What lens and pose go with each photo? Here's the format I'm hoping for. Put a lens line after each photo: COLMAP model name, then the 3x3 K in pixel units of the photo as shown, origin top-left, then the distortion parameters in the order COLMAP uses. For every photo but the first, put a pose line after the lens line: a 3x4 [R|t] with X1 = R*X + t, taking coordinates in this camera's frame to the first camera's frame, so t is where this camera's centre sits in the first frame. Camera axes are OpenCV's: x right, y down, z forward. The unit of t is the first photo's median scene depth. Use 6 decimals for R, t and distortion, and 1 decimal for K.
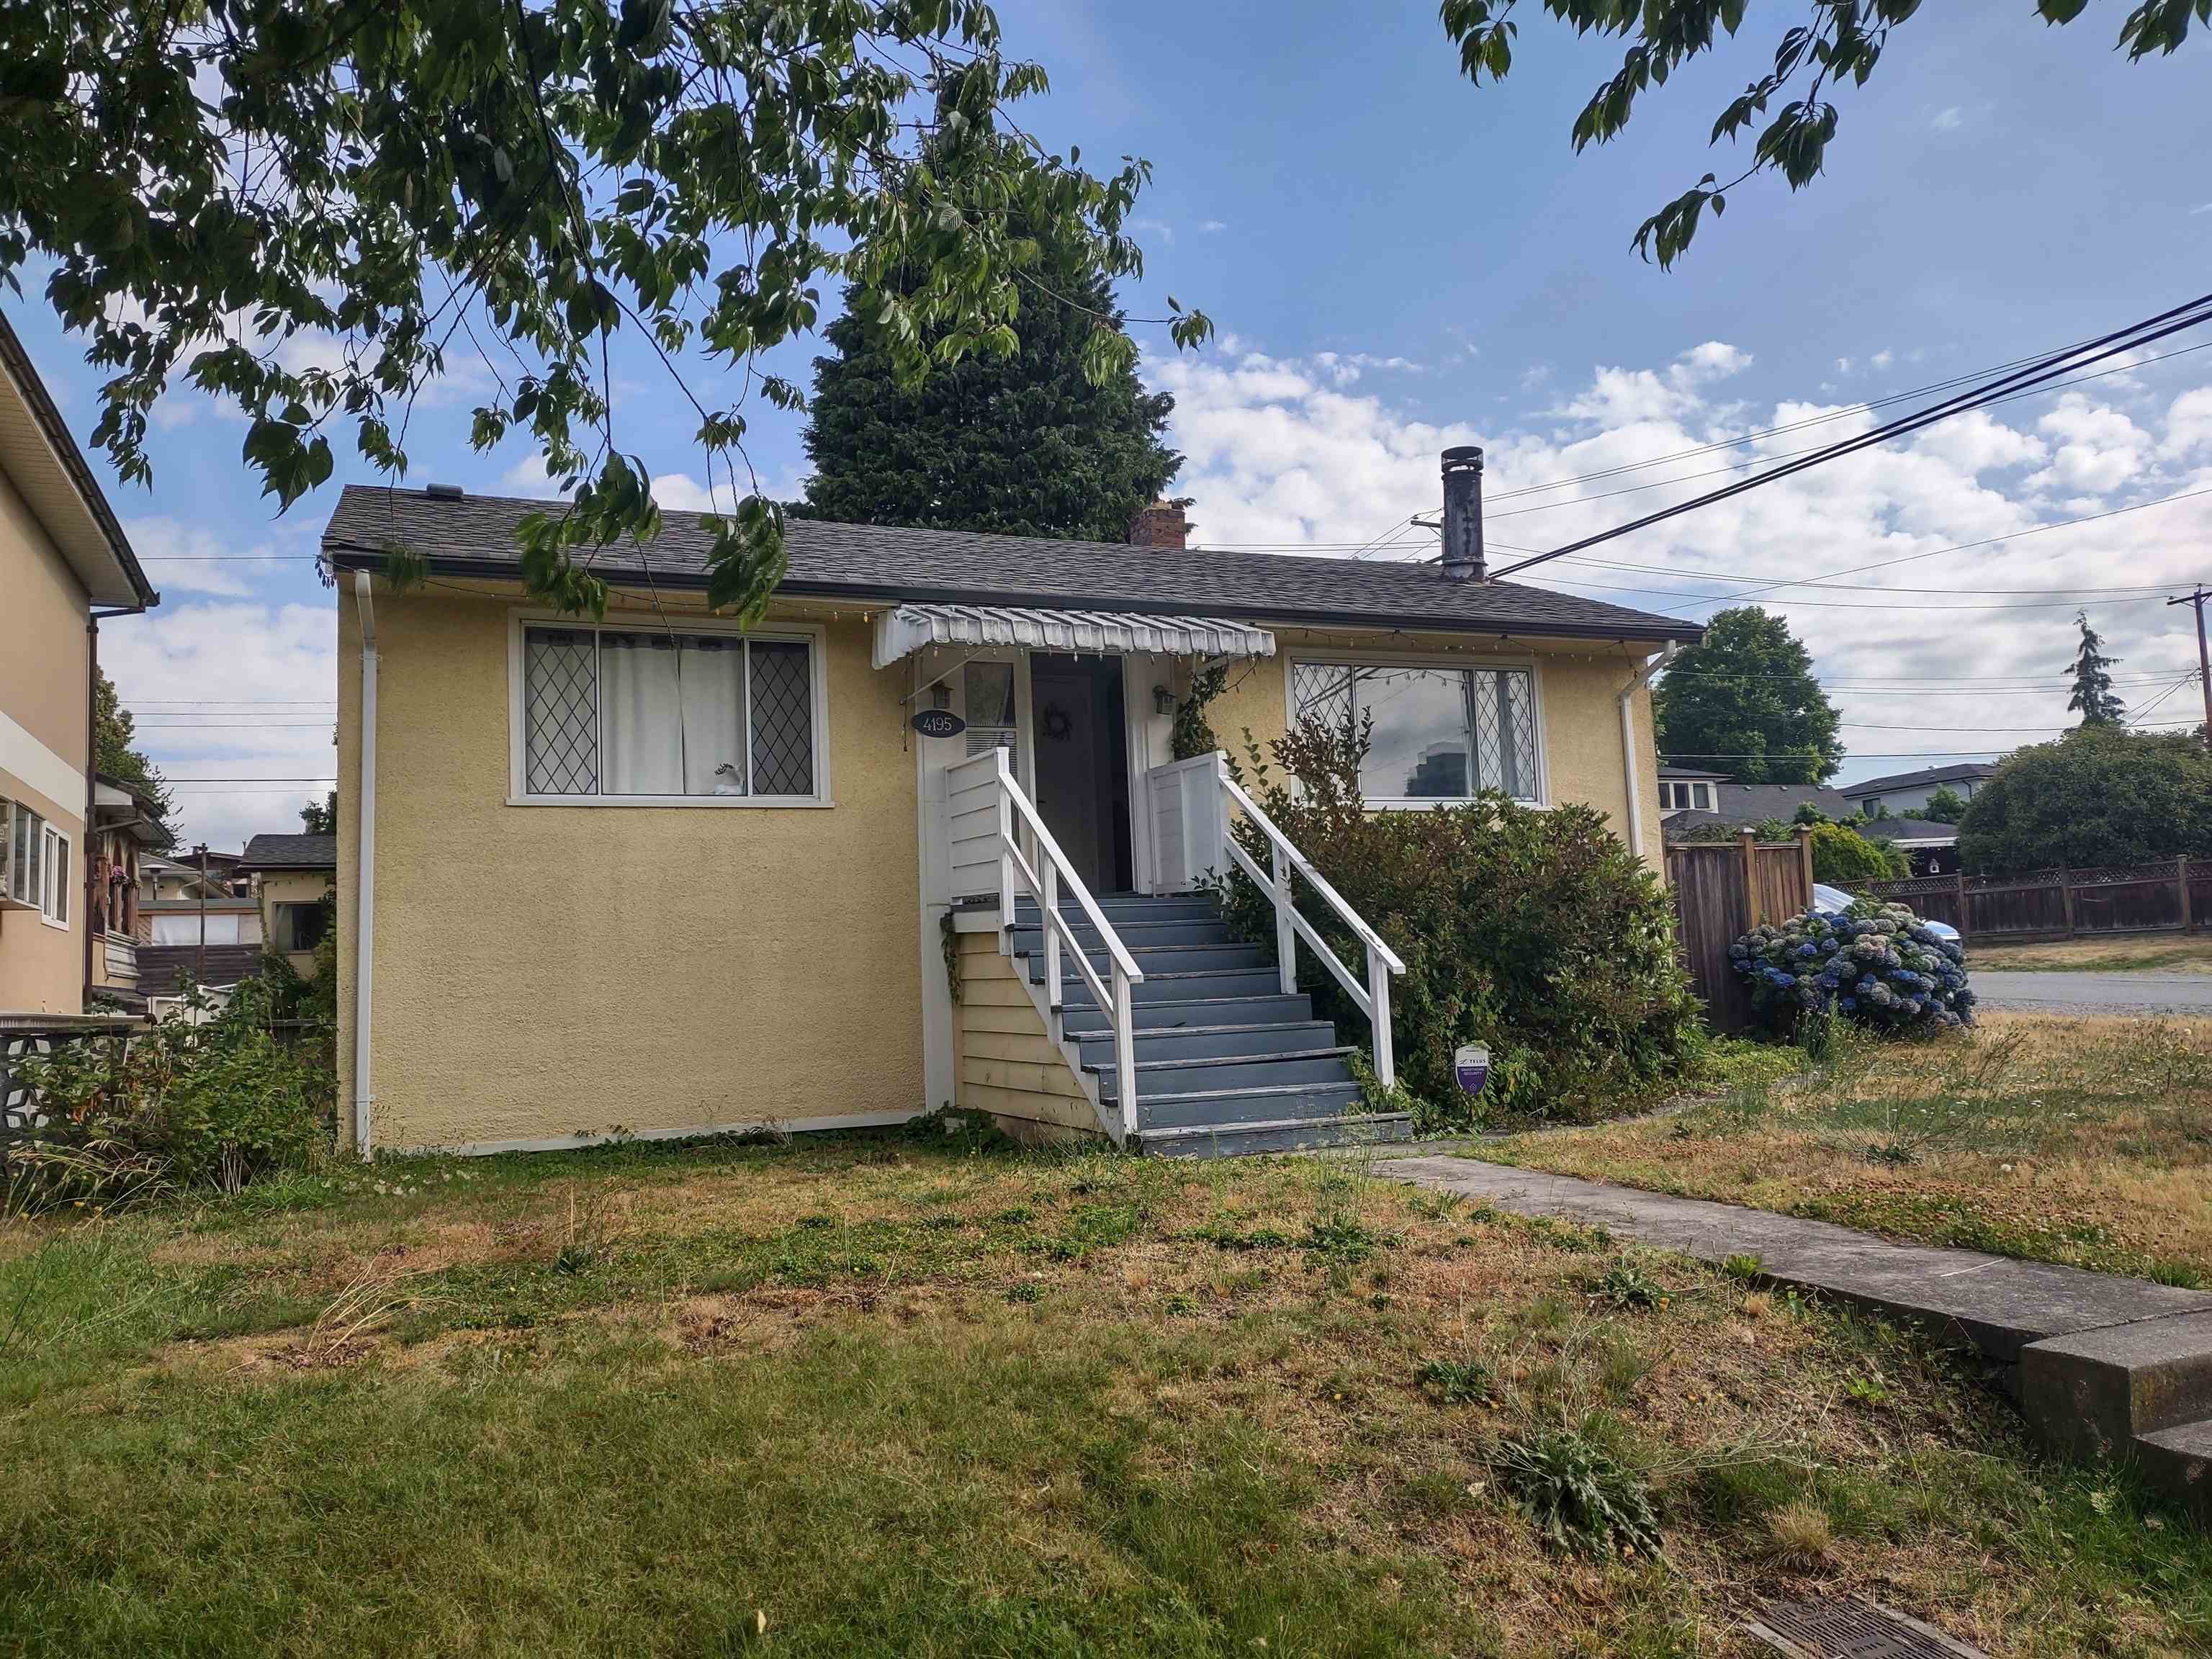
lens RADIAL K [[1643.3, 0, 1099.5], [0, 1643.3, 827.7], [0, 0, 1]] dist [0.015951, -0.001039]
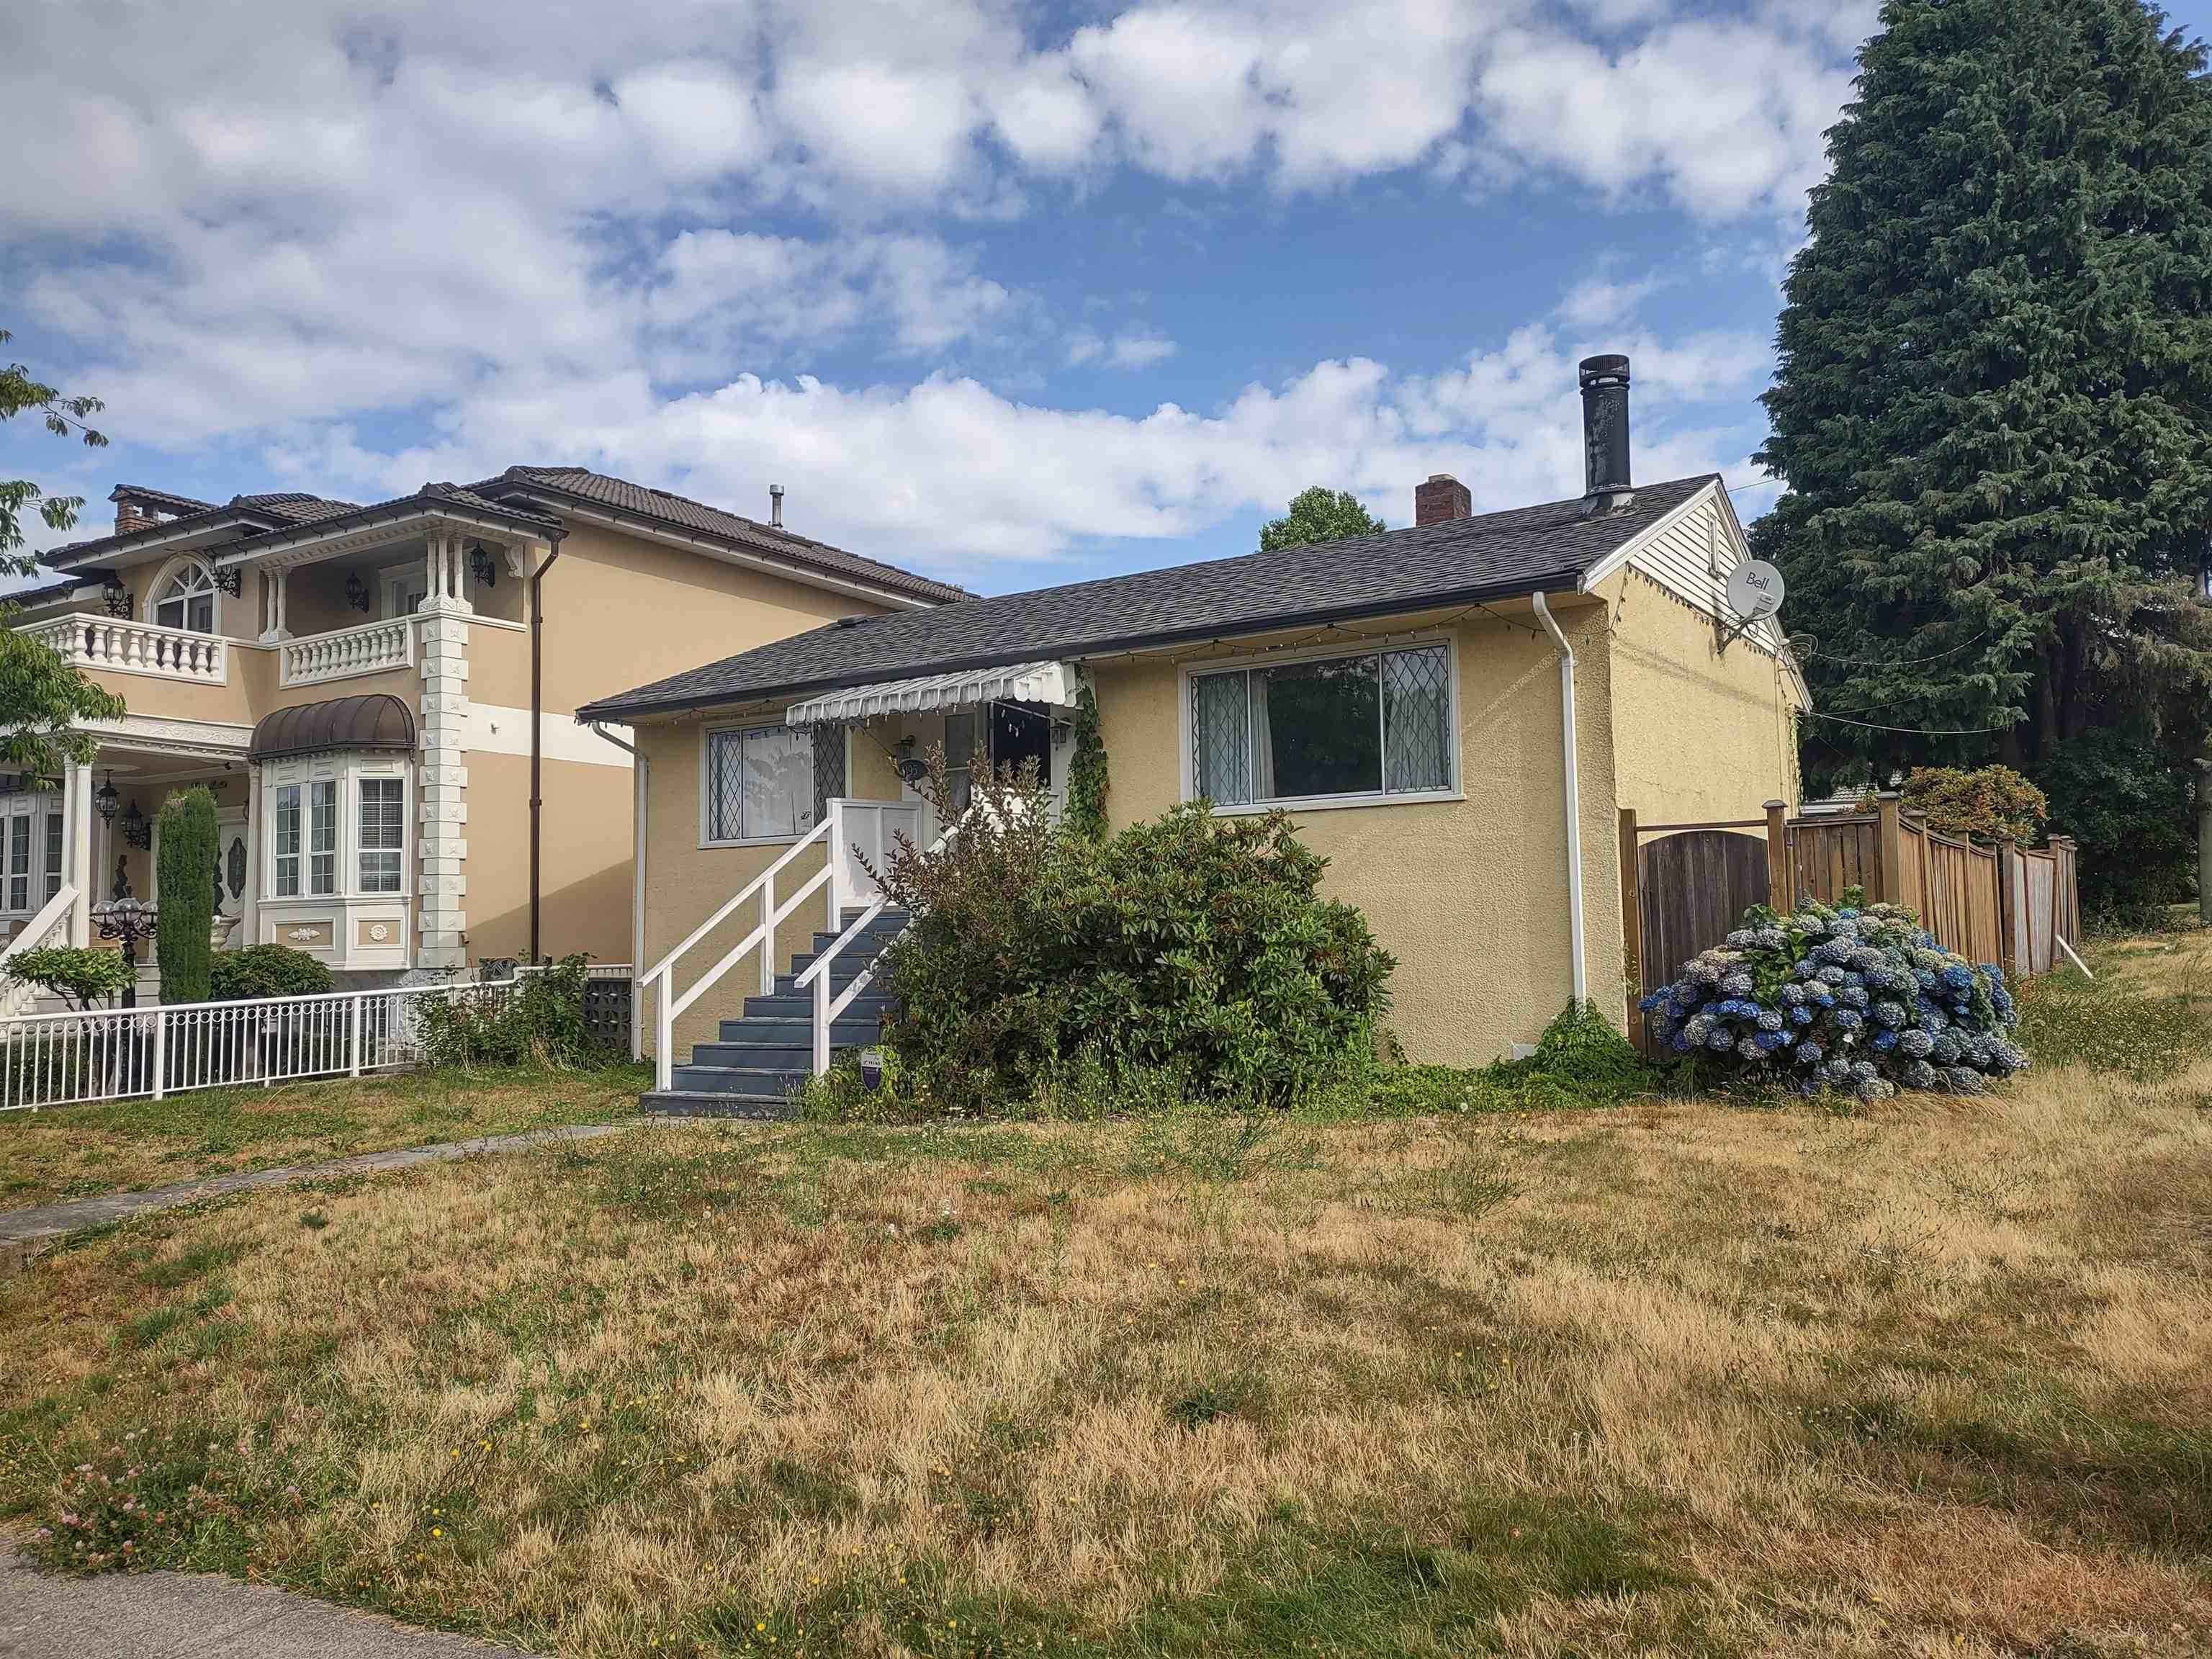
lens RADIAL K [[1643.3, 0, 1101.1], [0, 1643.3, 827.7], [0, 0, 1]] dist [0.015951, -0.001039]
pose [[0.546892, -0.026445, -0.836785, 0.978511], [0.074655, 0.997060, 0.017281, -0.026705], [0.833868, -0.071921, 0.547259, 0.369208]]
